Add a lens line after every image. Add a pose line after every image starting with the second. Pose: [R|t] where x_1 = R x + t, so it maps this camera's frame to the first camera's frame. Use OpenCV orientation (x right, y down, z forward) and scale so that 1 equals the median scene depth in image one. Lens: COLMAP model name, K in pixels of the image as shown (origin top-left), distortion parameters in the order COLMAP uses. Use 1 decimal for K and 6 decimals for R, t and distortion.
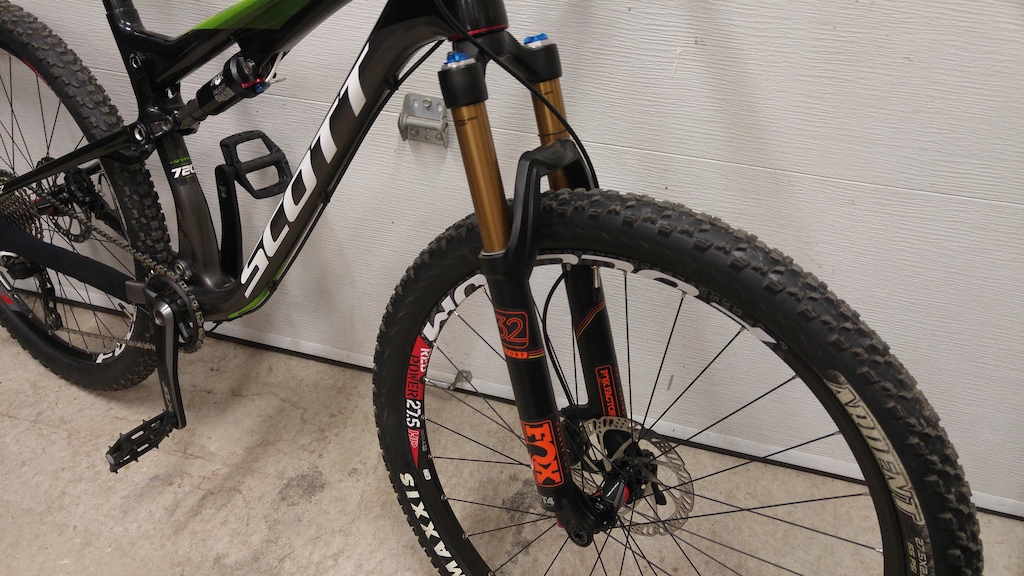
lens RADIAL K [[735.1, 0, 512.0], [0, 735.1, 288.0], [0, 0, 1]] dist [0.004397, -0.003221]
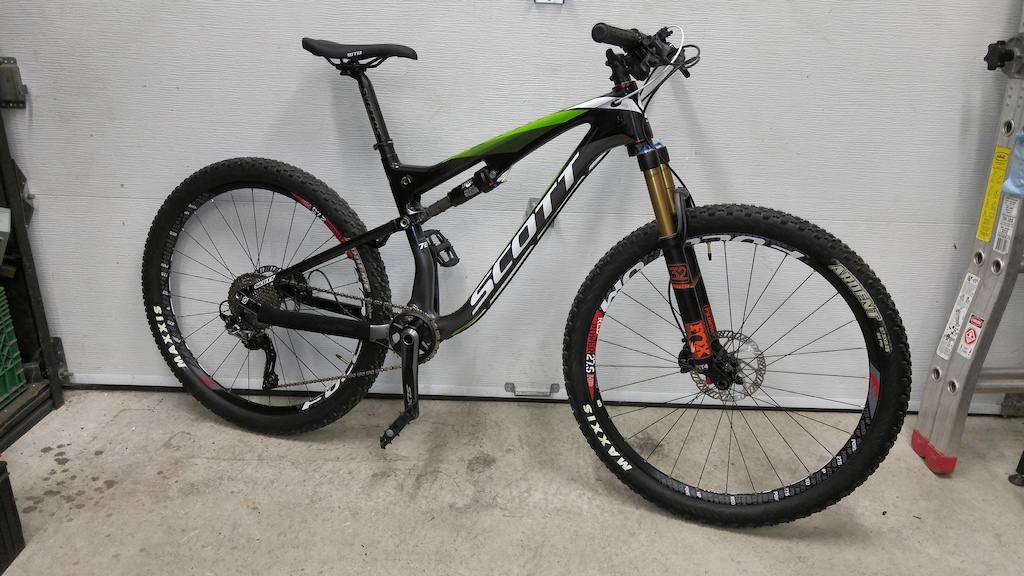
lens RADIAL K [[708.9, 0, 512.0], [0, 708.9, 288.0], [0, 0, 1]] dist [0.132542, -0.459207]
pose [[0.963109, -0.097651, 0.250768, -0.735194], [0.157423, 0.960208, -0.230692, 0.369476], [-0.218261, 0.261659, 0.940158, -0.578612]]
